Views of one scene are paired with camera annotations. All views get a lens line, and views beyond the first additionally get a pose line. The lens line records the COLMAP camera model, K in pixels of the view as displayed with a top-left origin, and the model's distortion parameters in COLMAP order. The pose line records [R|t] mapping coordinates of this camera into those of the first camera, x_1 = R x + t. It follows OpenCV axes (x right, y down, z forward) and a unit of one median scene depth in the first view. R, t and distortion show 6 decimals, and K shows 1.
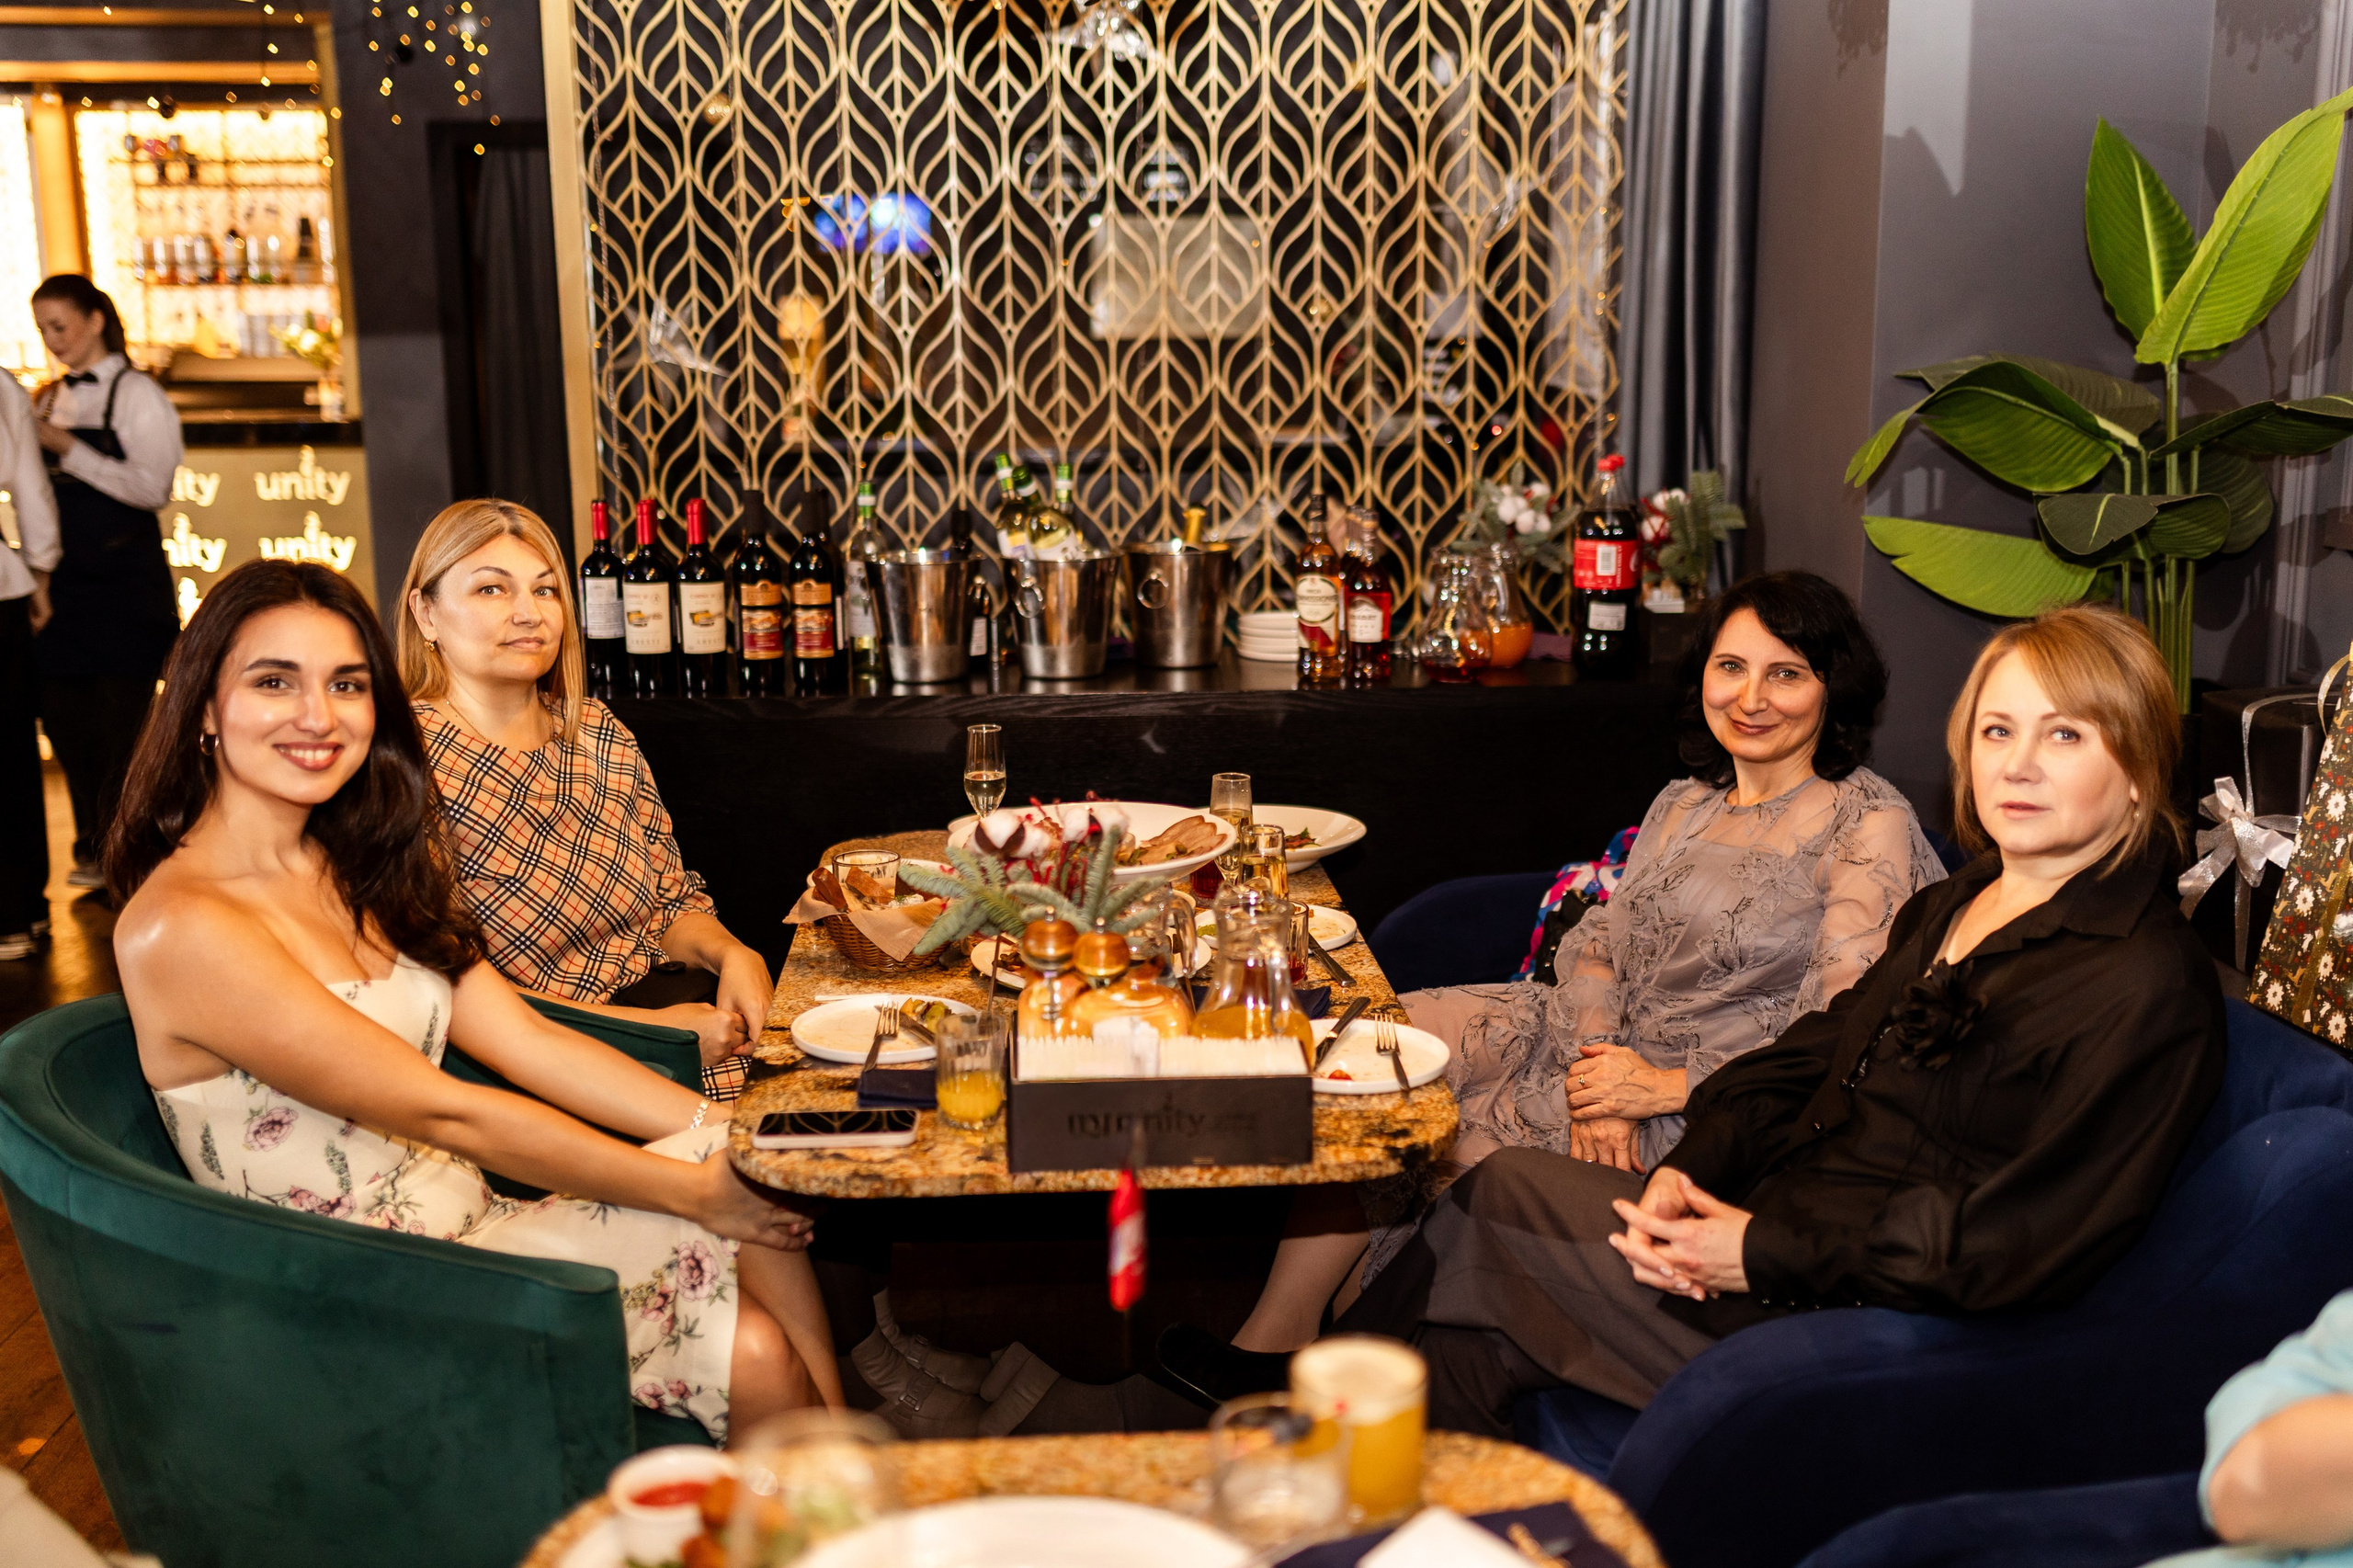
lens RADIAL K [[2467.1, 0, 1229.8], [0, 2467.1, 777.4], [0, 0, 1]] dist [-0.002576, 0.014404]
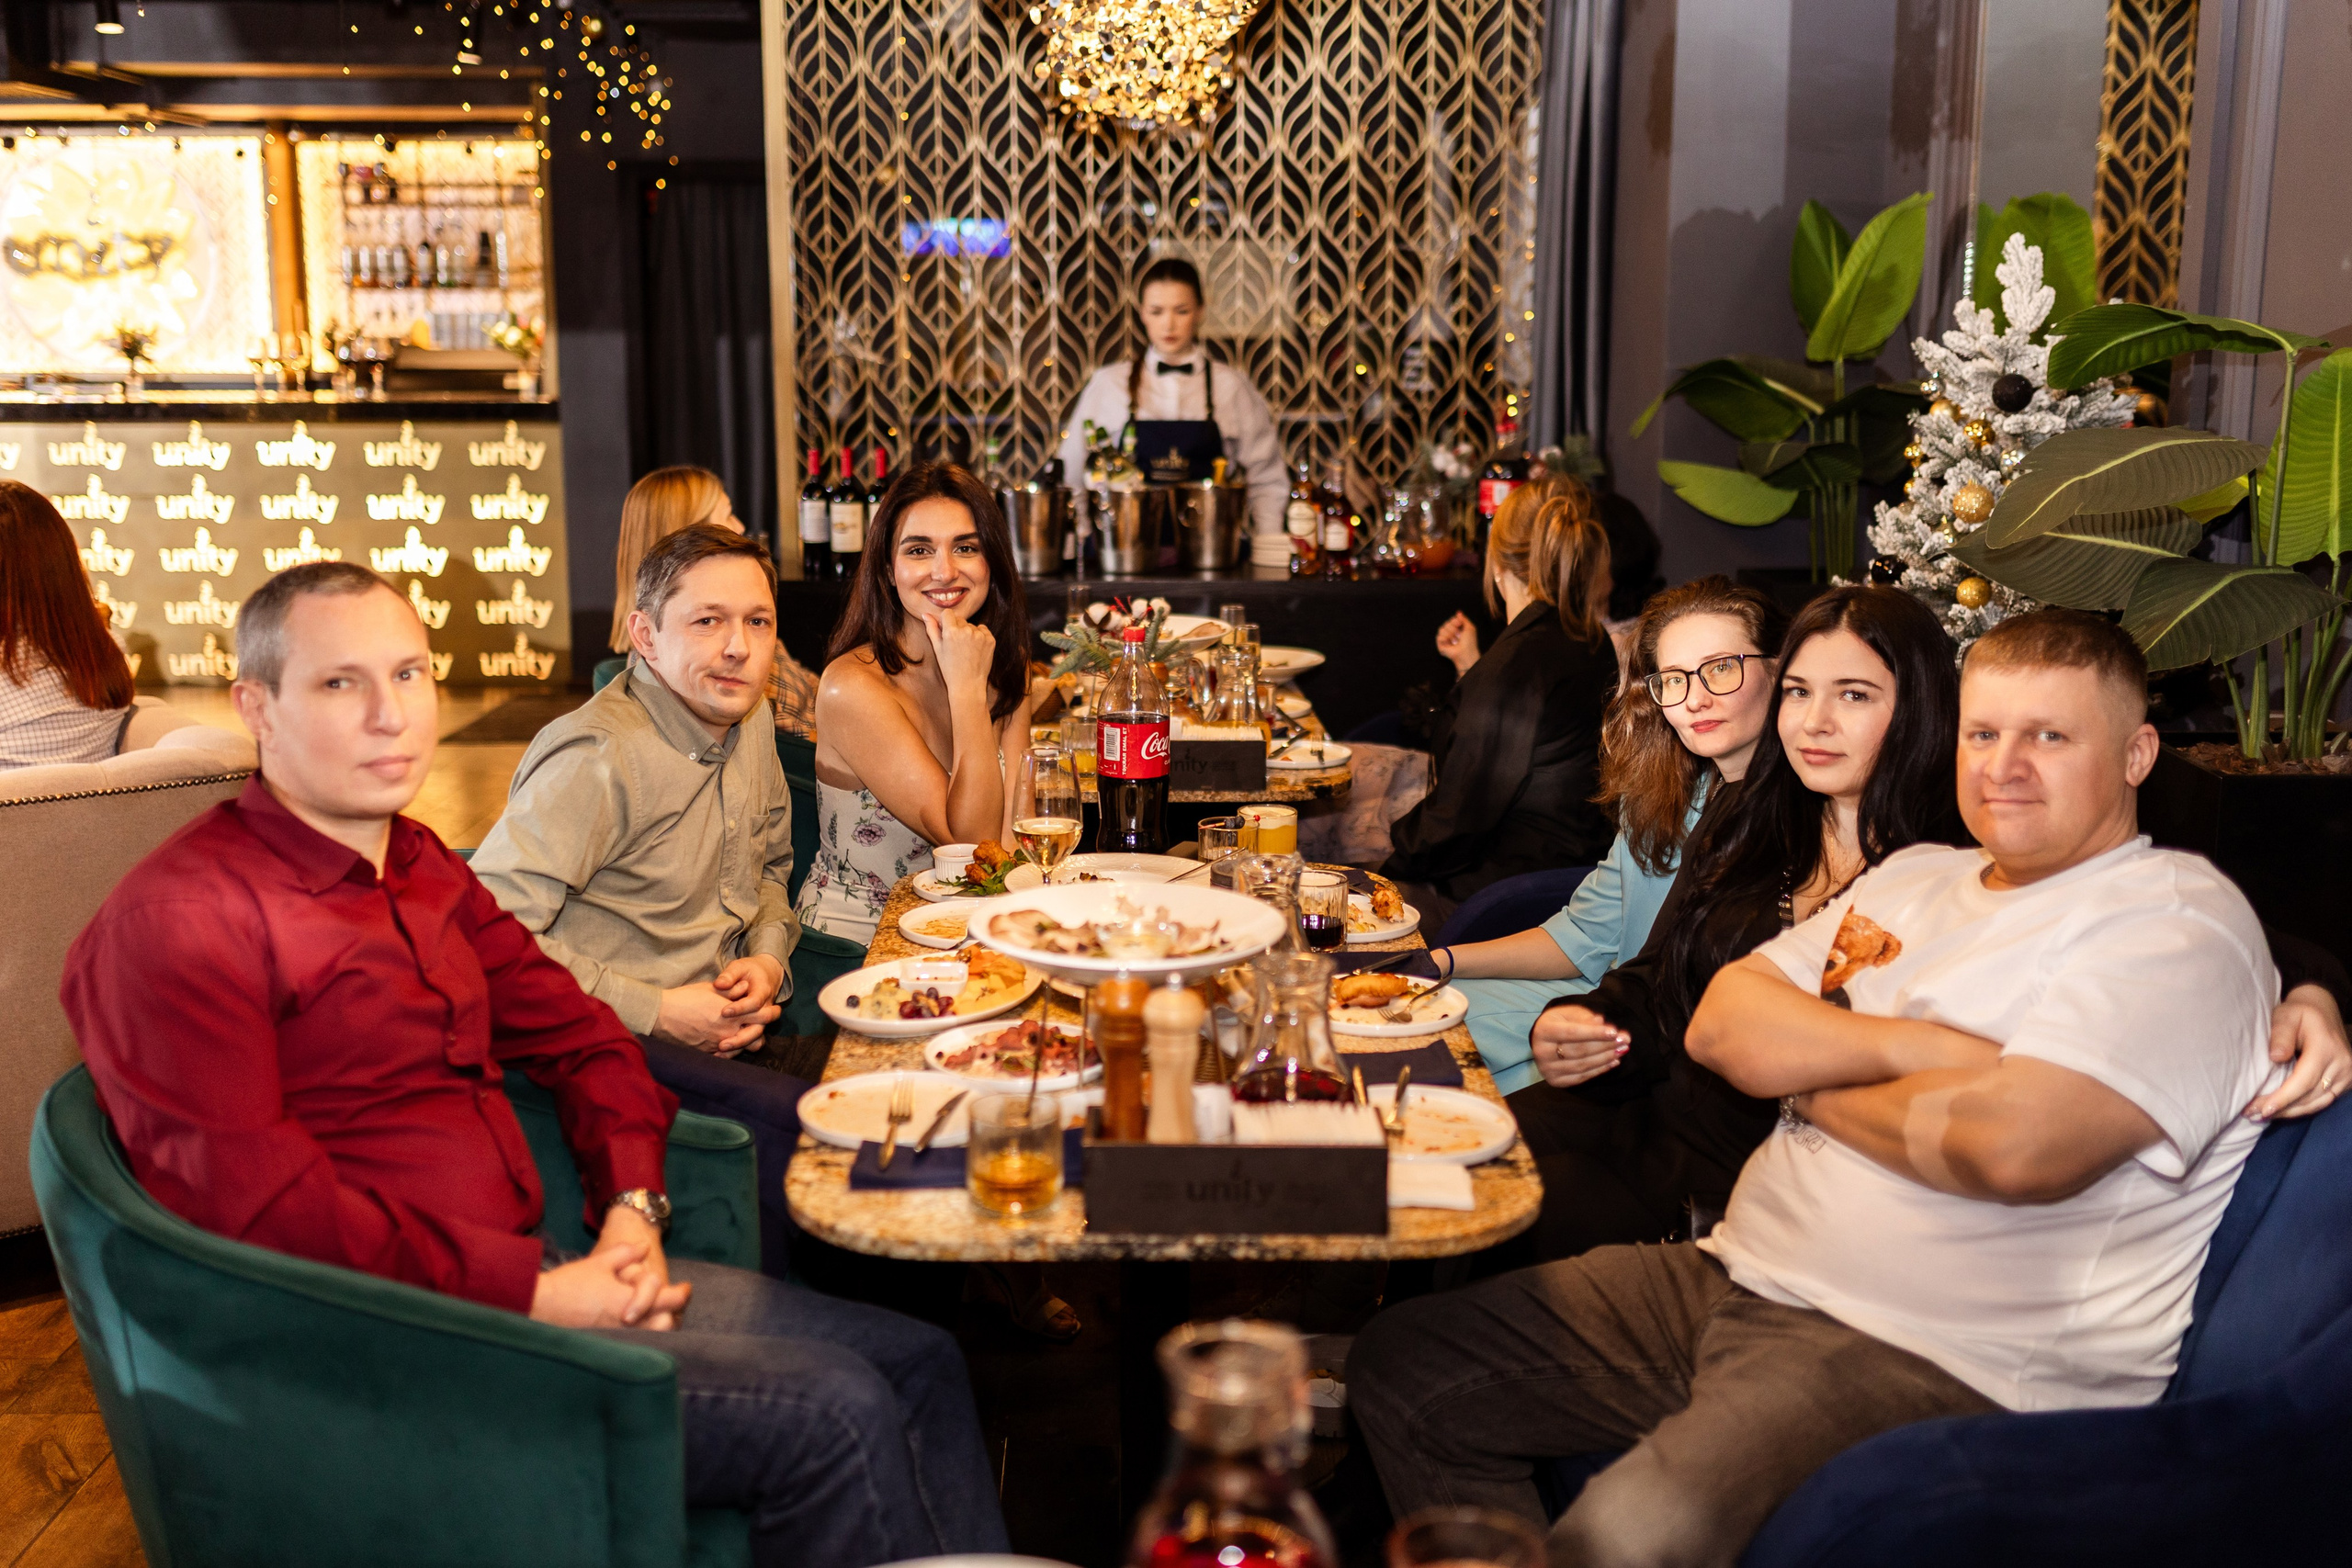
lens RADIAL K [[2395.3, 0, 1181.2], [0, 2395.3, 728.3], [0, 0, 1]] dist [-0.002481, -0.011766]
pose [[0.999120, 0.013001, -0.039881, 0.017958], [-0.013568, 0.999810, -0.013967, 0.059264], [0.039692, 0.014496, 0.999107, -0.342256]]
